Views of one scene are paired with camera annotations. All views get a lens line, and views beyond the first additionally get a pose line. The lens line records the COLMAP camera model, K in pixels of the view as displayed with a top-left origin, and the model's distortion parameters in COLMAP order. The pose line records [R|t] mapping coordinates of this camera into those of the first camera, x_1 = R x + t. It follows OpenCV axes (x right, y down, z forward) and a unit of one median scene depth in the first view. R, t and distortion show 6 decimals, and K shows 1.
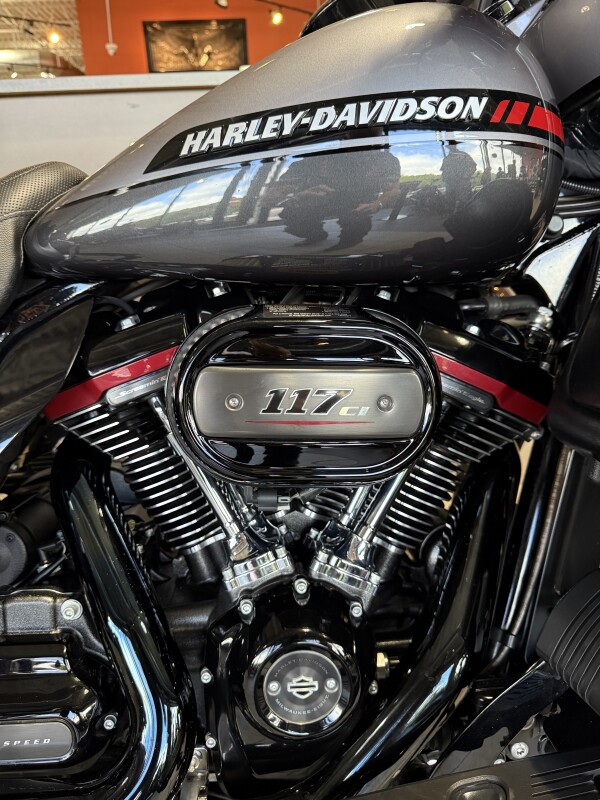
lens RADIAL K [[616.5, 0, 288.0], [0, 616.5, 386.3], [0, 0, 1]] dist [-0.213095, 0.260105]
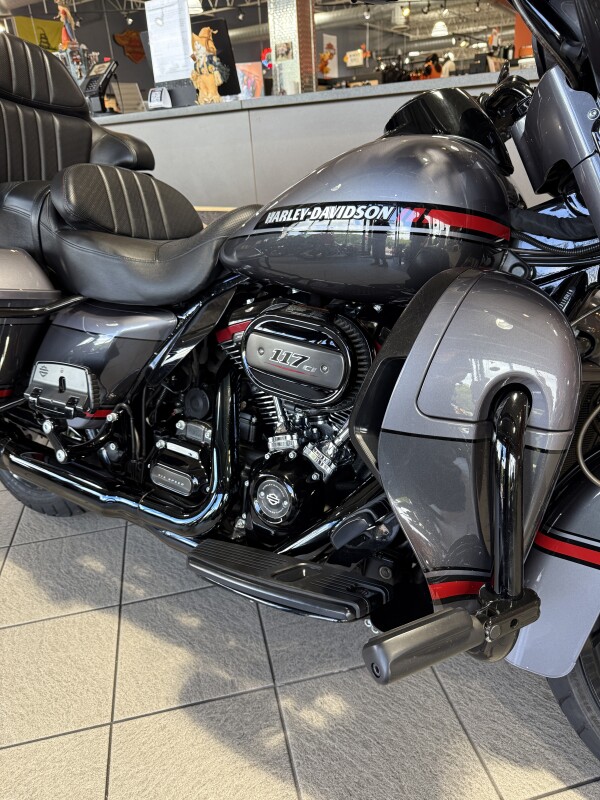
lens RADIAL K [[574.3, 0, 296.5], [0, 574.3, 403.5], [0, 0, 1]] dist [-0.004668, -0.001527]
pose [[0.800331, 0.250240, -0.544839, 1.120386], [-0.169836, 0.966136, 0.194261, -0.203699], [0.575001, -0.062940, 0.815728, -0.540670]]
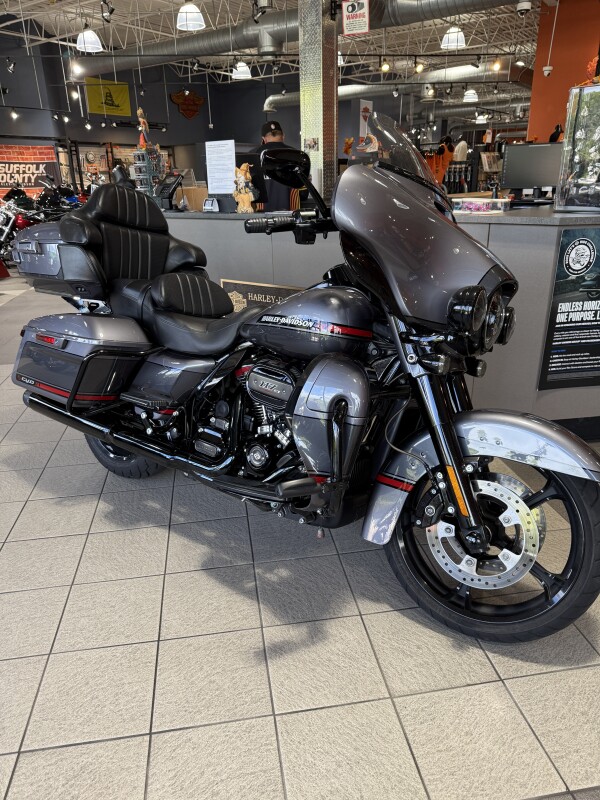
lens RADIAL K [[568.0, 0, 298.0], [0, 568.0, 404.1], [0, 0, 1]] dist [0.046961, -0.051545]
pose [[0.761403, 0.262790, -0.592627, 2.536111], [-0.221656, 0.964590, 0.142948, -0.459294], [0.609208, 0.022518, 0.792691, -1.966423]]
